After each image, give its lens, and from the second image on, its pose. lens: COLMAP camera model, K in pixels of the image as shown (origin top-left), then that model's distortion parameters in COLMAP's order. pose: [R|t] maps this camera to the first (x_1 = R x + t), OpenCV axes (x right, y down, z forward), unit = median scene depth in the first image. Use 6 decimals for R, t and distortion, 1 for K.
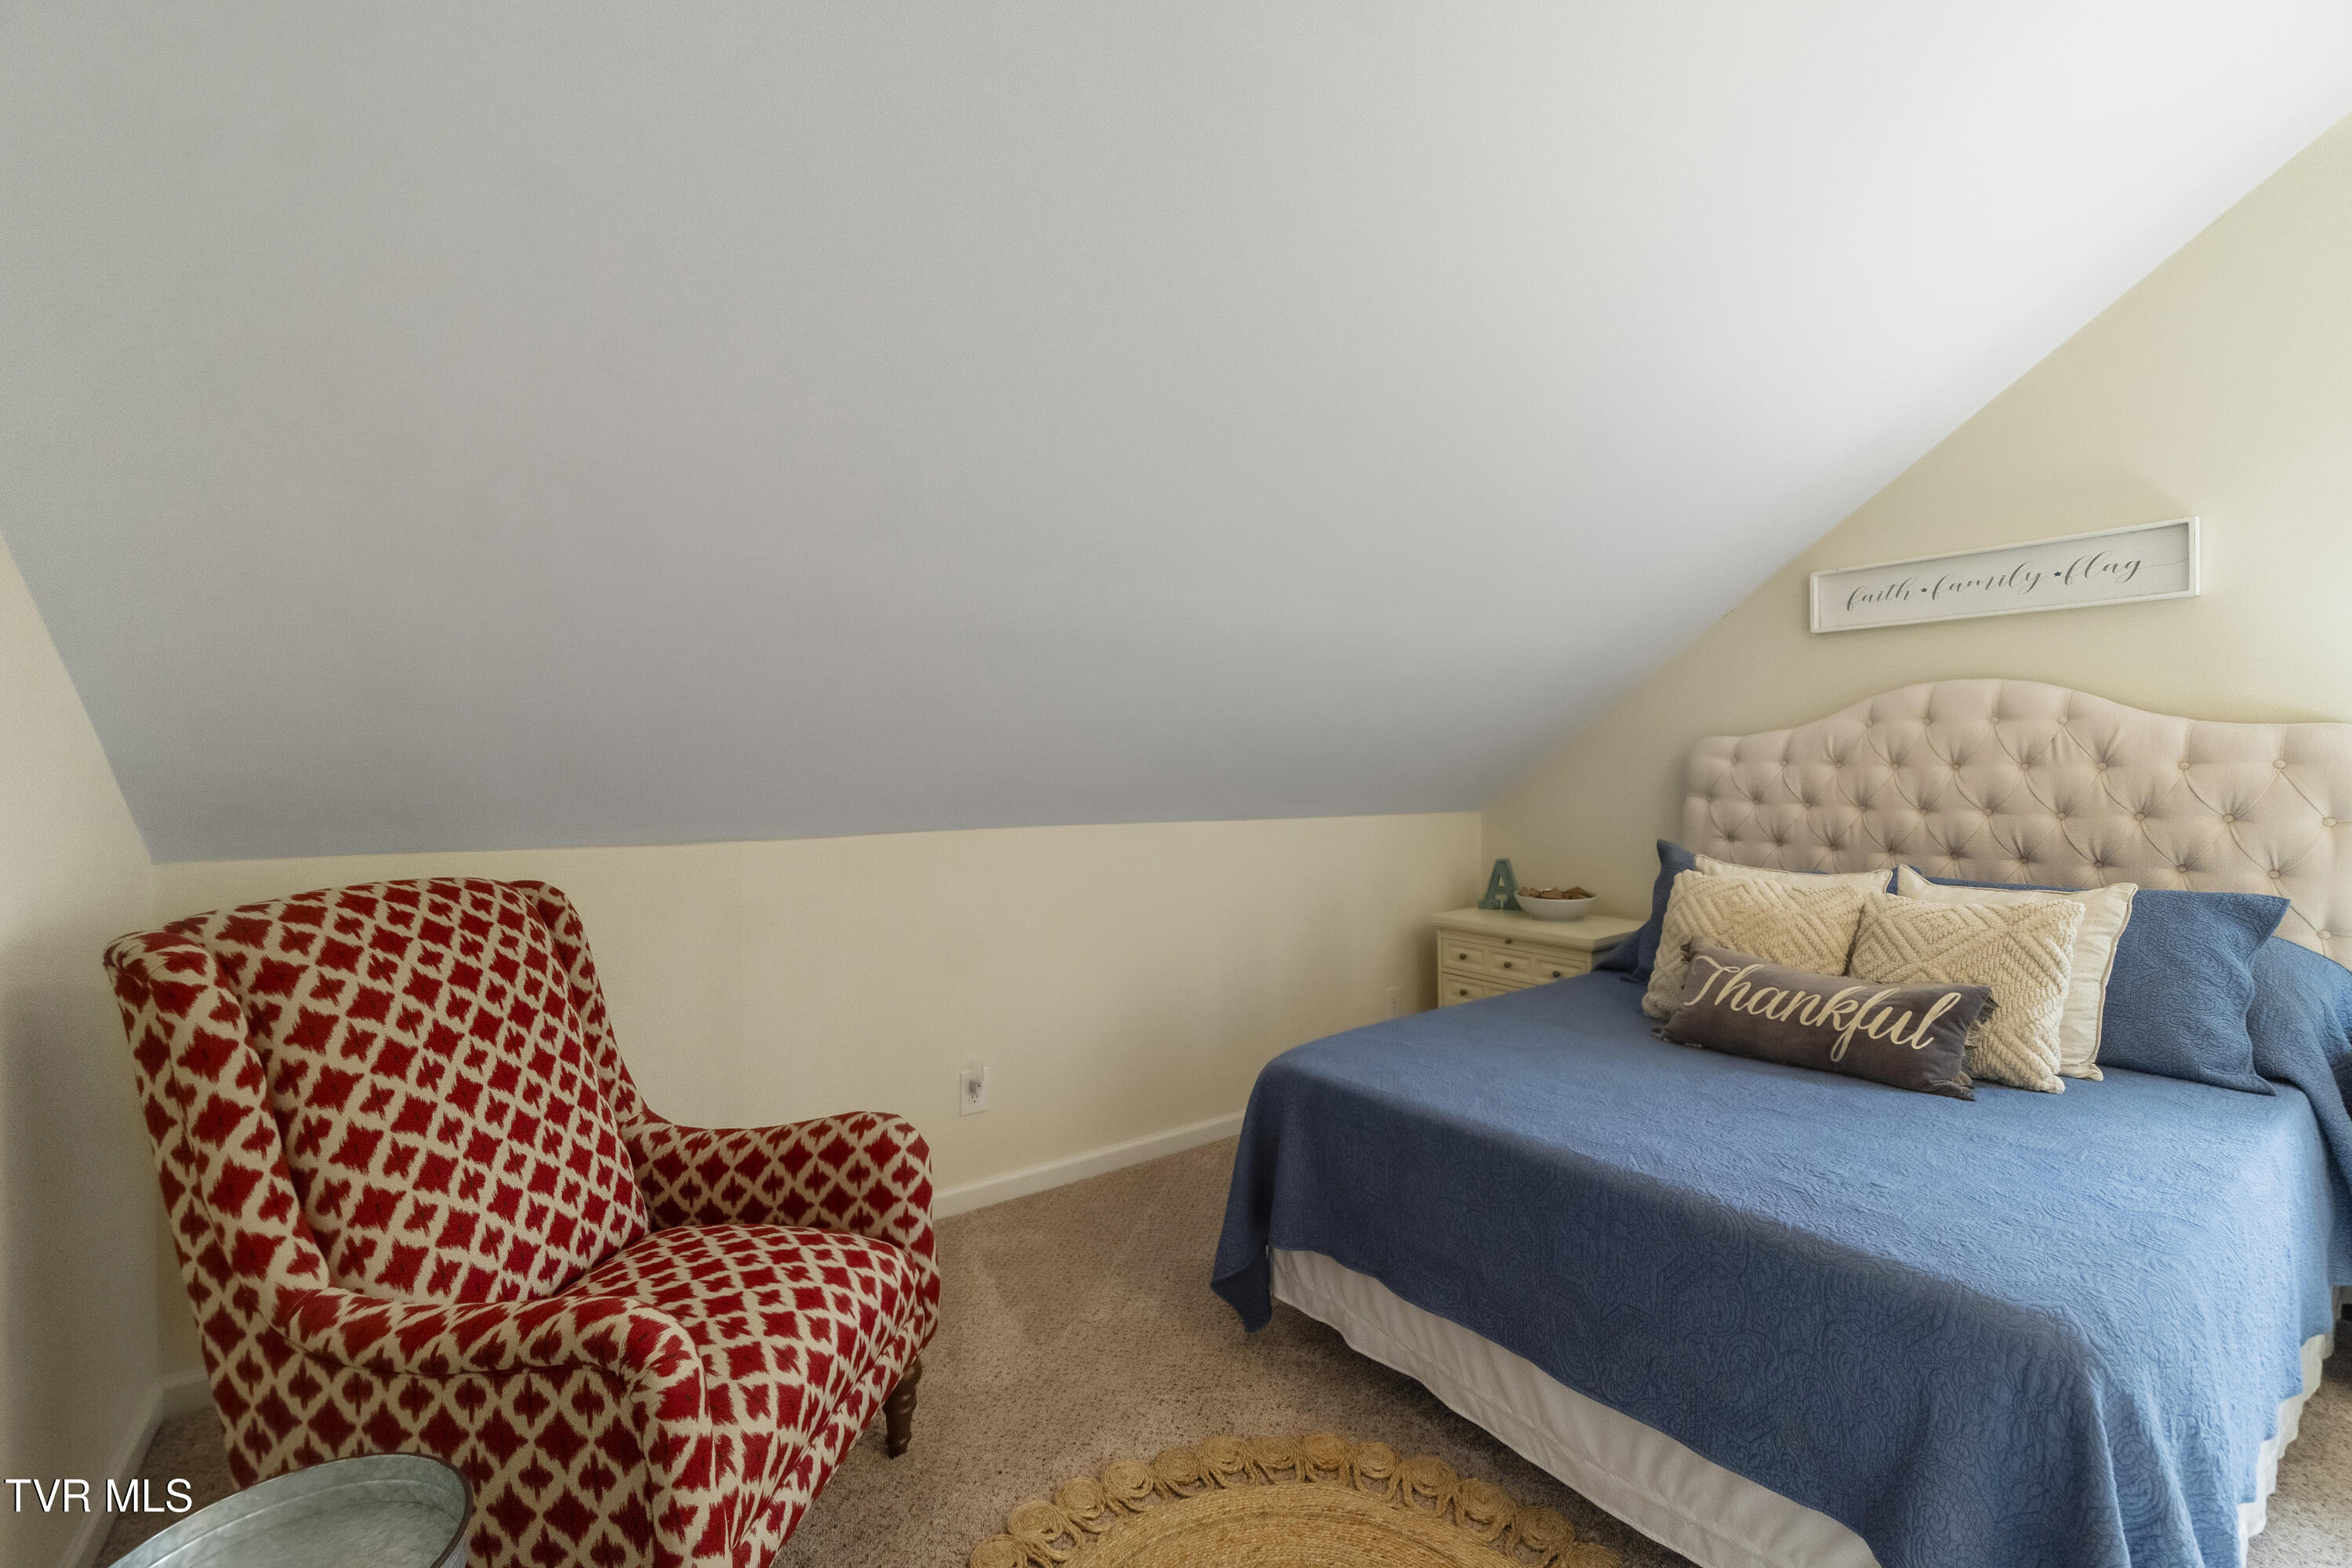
lens RADIAL K [[1022.9, 0, 1177.8], [0, 1022.9, 778.1], [0, 0, 1]] dist [-0.001180, 0.002651]
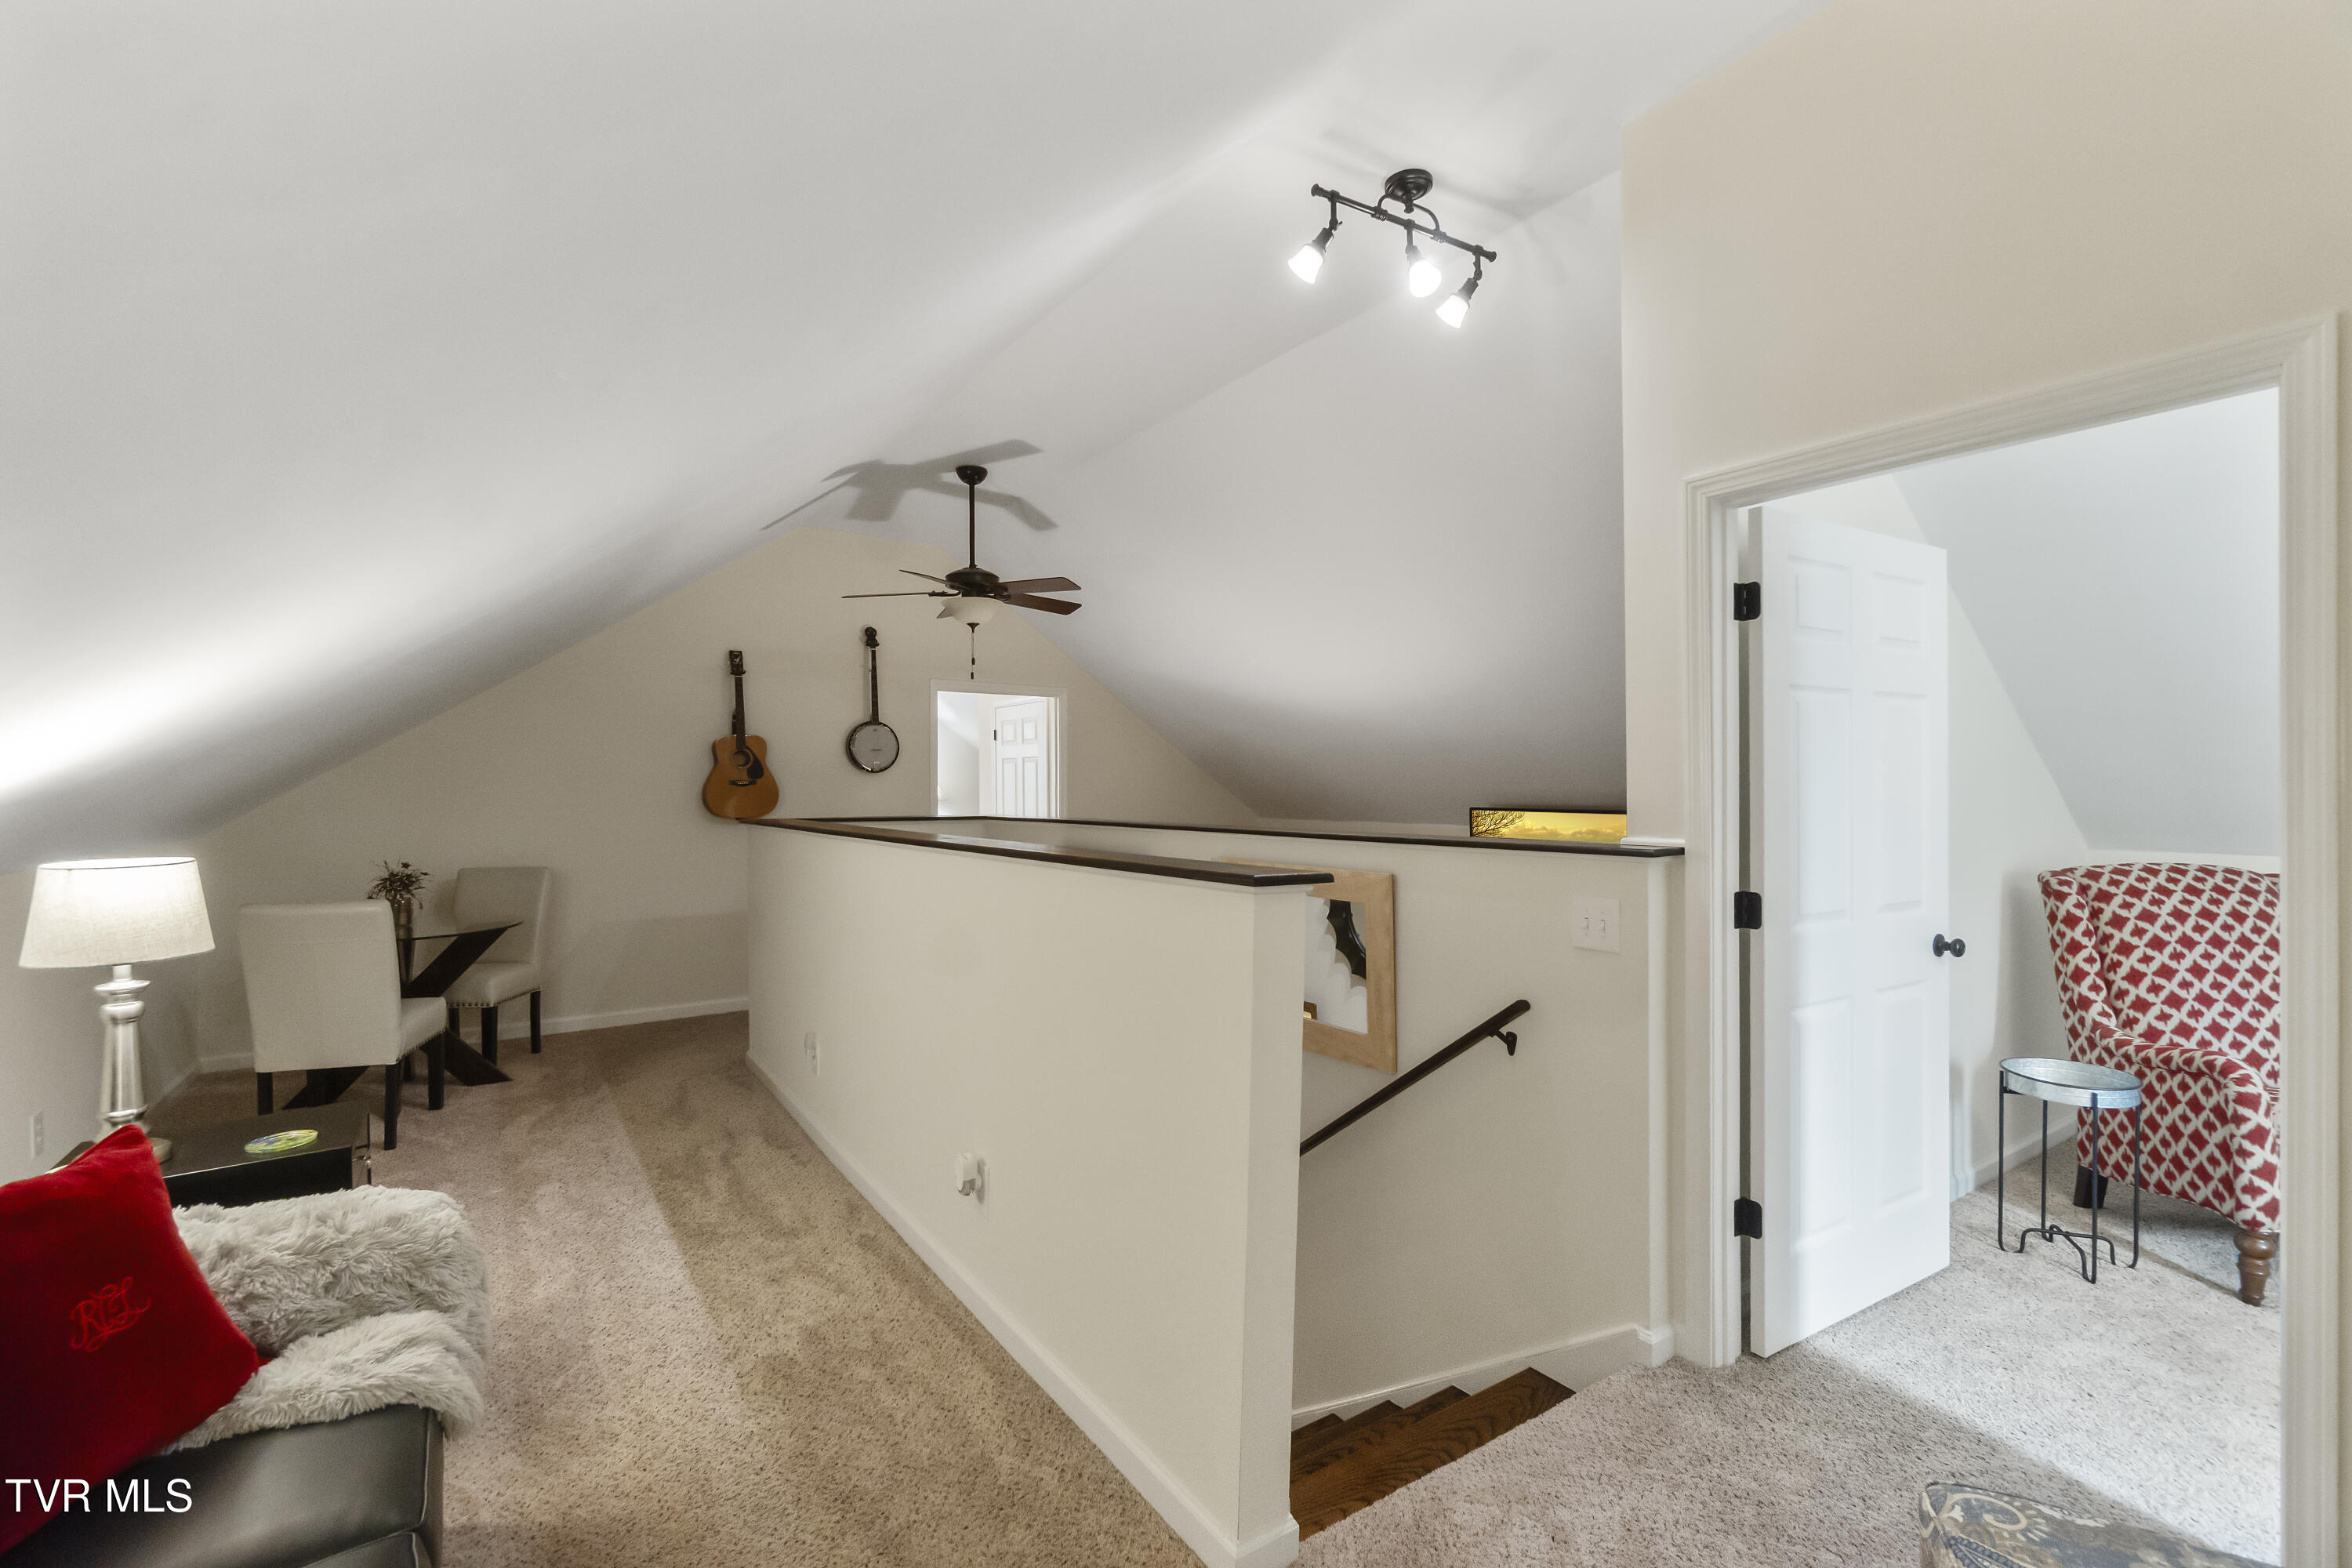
lens RADIAL K [[1022.9, 0, 1179.1], [0, 1022.9, 792.0], [0, 0, 1]] dist [-0.001180, 0.002651]
pose [[-0.008531, 0.007725, -0.999934, 1.474466], [-0.014221, 0.999868, 0.007846, -0.029274], [0.999862, 0.014287, -0.008420, -1.089591]]
